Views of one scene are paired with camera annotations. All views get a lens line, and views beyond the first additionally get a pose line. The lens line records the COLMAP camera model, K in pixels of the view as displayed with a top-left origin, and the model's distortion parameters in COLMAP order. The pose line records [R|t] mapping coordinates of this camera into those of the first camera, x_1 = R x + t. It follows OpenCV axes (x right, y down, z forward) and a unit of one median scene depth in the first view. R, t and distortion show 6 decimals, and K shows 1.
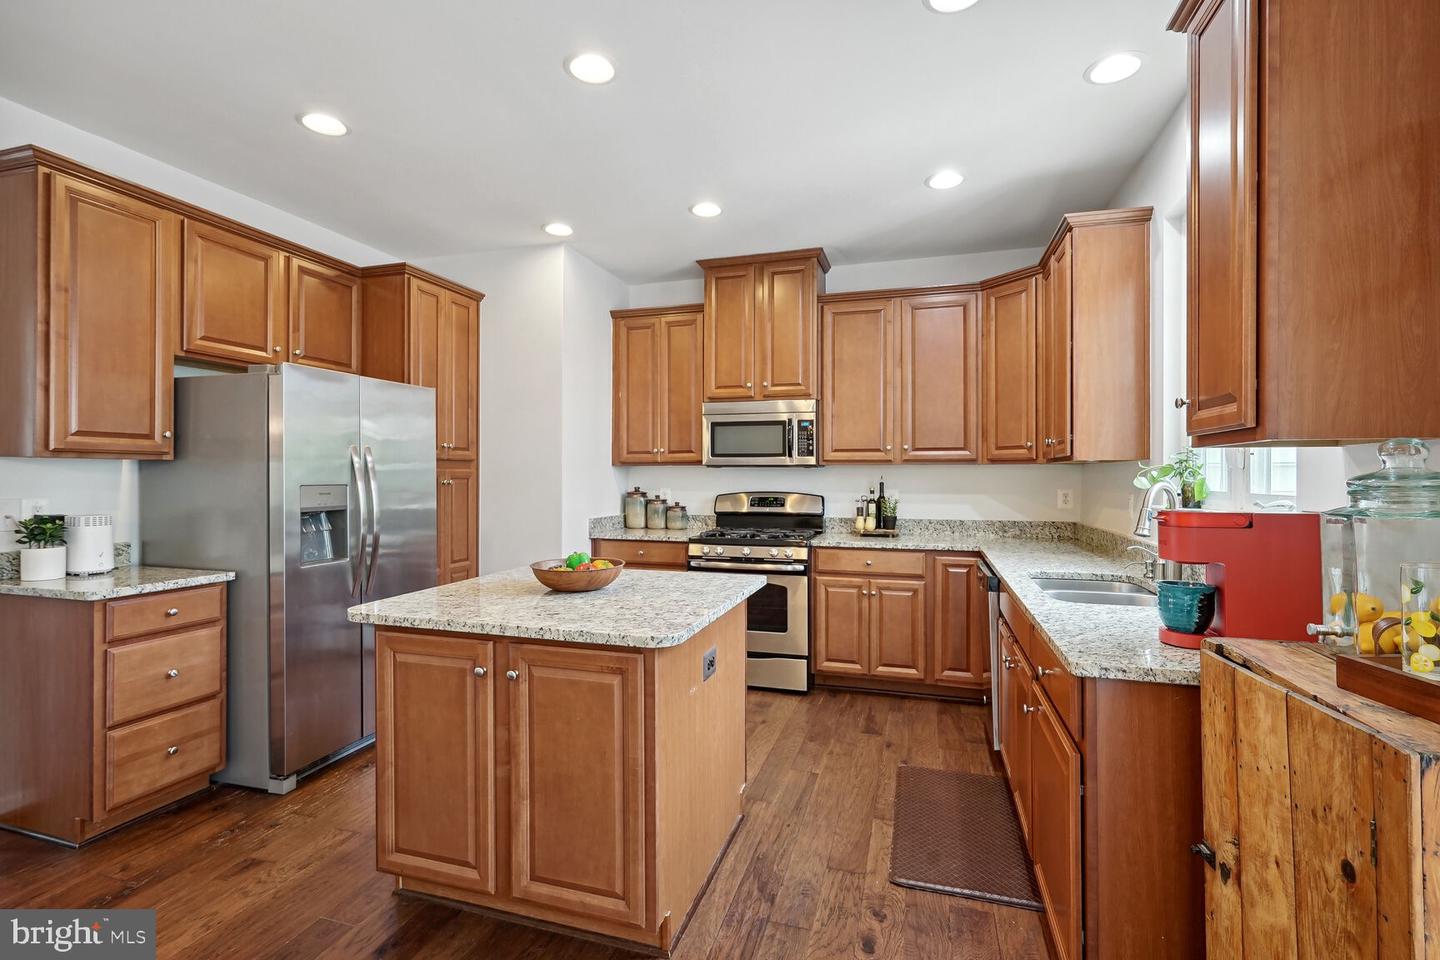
lens RADIAL K [[664.2, 0, 711.4], [0, 664.2, 474.9], [0, 0, 1]] dist [-0.003476, 0.000739]
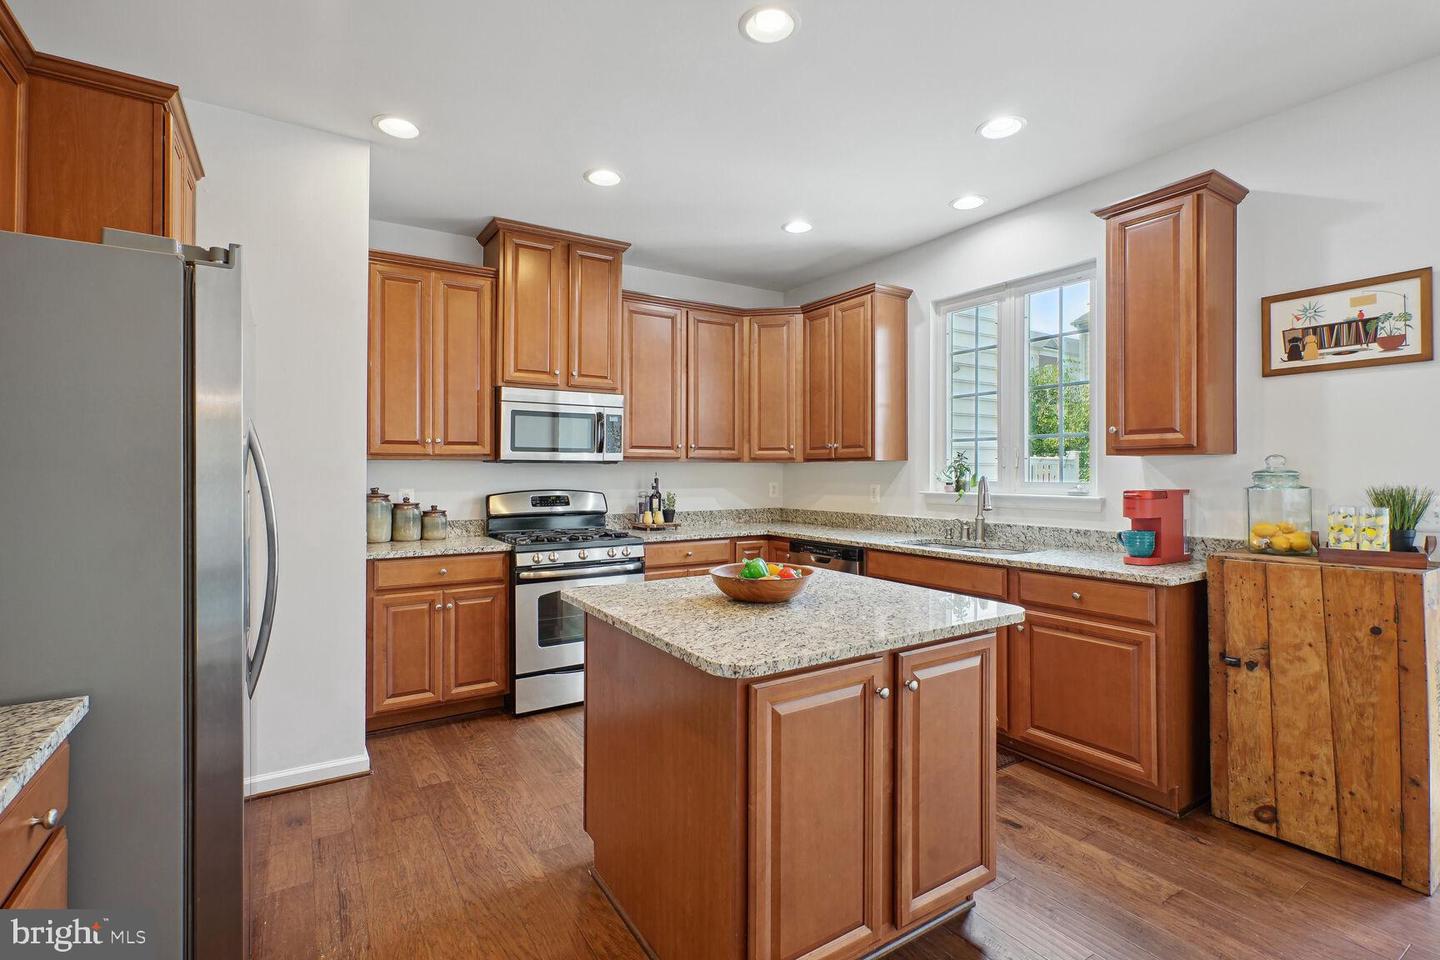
lens RADIAL K [[664.2, 0, 711.4], [0, 664.2, 474.9], [0, 0, 1]] dist [-0.003476, 0.000739]
pose [[0.644644, -0.004117, 0.764472, -0.582479], [0.000484, 0.999987, 0.004977, 0.000269], [-0.764483, -0.002839, 0.644638, 0.299116]]
